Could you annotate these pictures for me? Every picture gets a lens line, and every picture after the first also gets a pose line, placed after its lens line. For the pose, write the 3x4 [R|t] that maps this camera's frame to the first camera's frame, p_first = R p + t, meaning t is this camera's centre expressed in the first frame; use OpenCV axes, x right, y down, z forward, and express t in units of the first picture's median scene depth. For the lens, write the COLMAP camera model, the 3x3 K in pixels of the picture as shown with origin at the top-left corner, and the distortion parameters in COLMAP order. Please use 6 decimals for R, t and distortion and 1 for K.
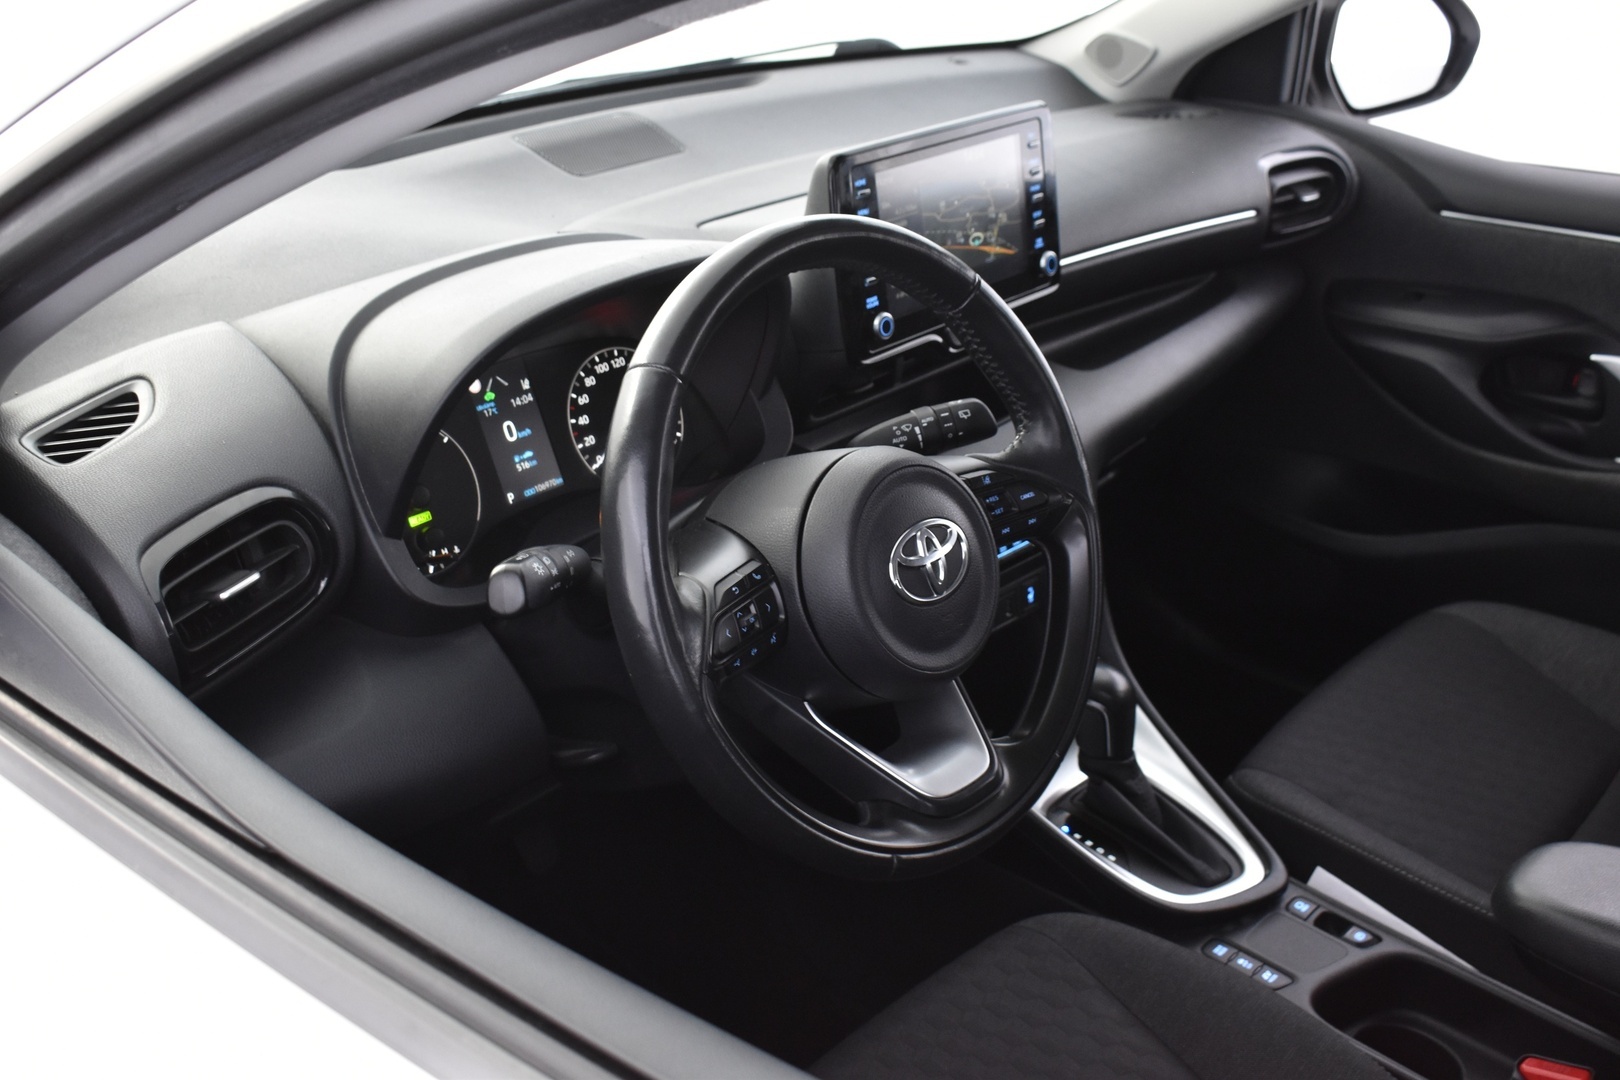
lens RADIAL K [[1727.3, 0, 812.5], [0, 1727.3, 540.5], [0, 0, 1]] dist [-0.061462, 0.000000]
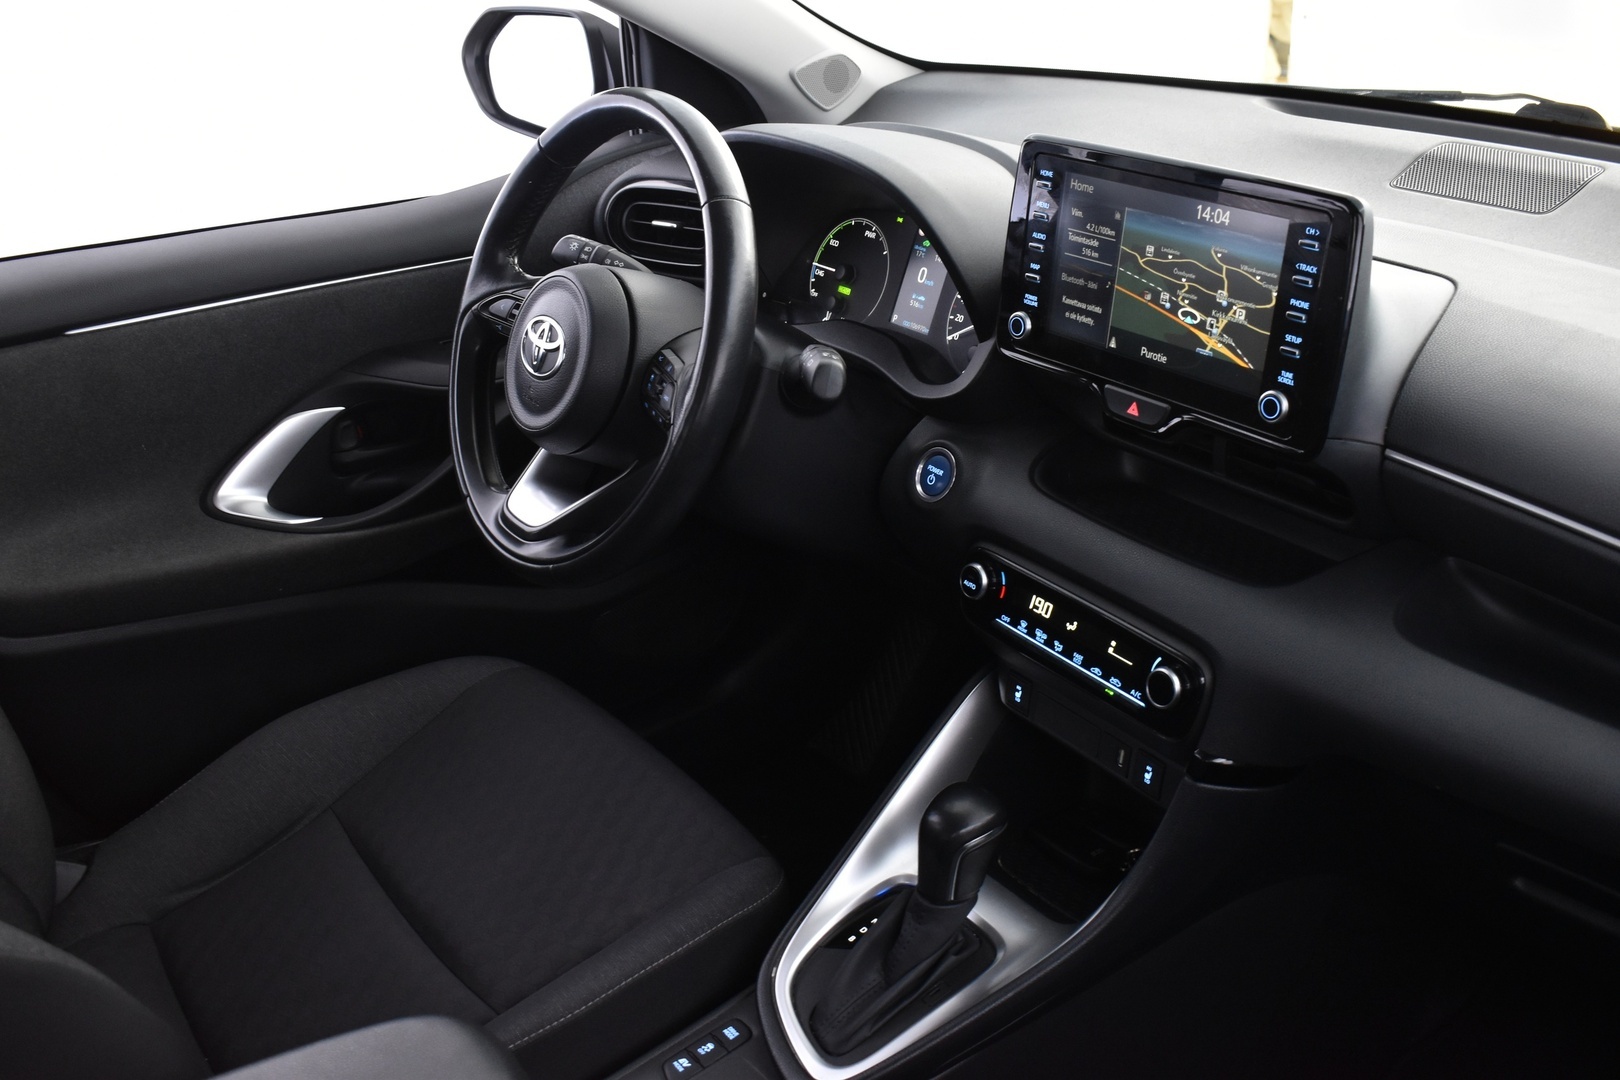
lens RADIAL K [[1533.0, 0, 811.5], [0, 1533.0, 542.2], [0, 0, 1]] dist [-0.052906, 0.000000]
pose [[-0.197724, 0.434967, -0.878470, 0.811330], [-0.386446, 0.788996, 0.477645, -0.367743], [0.900869, 0.433923, 0.012088, 0.887693]]
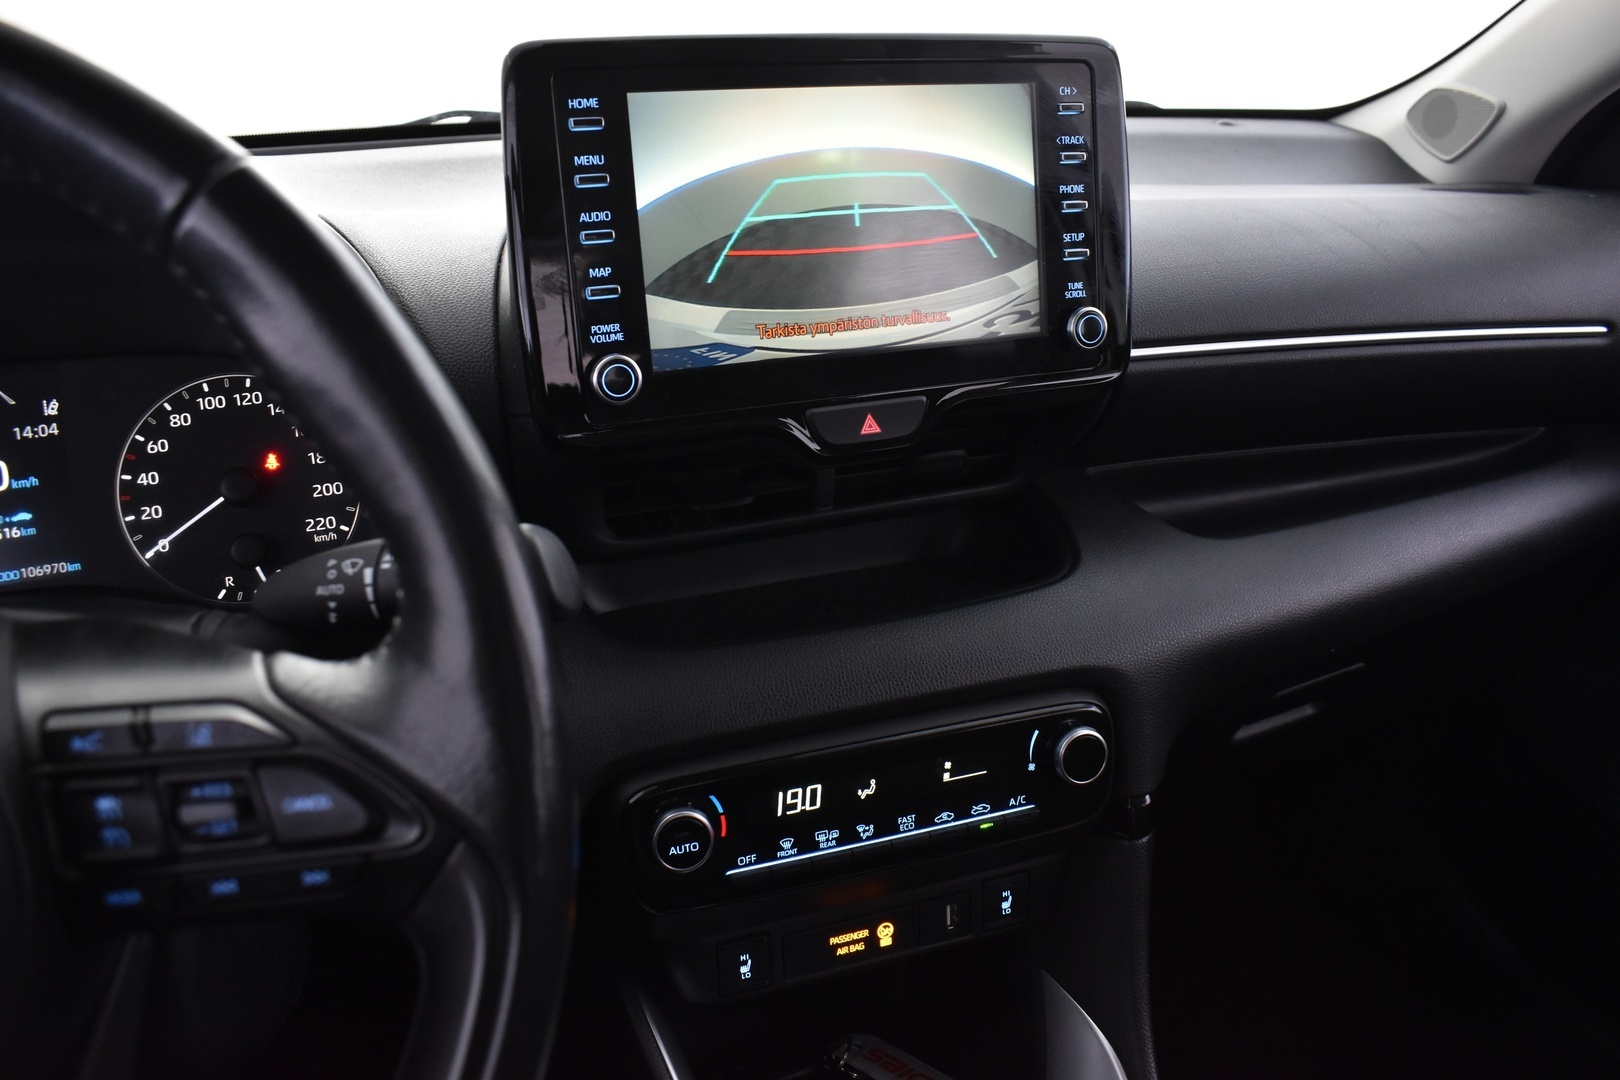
lens RADIAL K [[1256.8, 0, 815.2], [0, 1256.8, 533.5], [0, 0, 1]] dist [-0.092686, 0.003986]
pose [[0.894279, 0.144756, -0.423450, 0.251916], [-0.176266, 0.983685, -0.035981, -0.070803], [0.411333, 0.106817, 0.905205, 0.645403]]
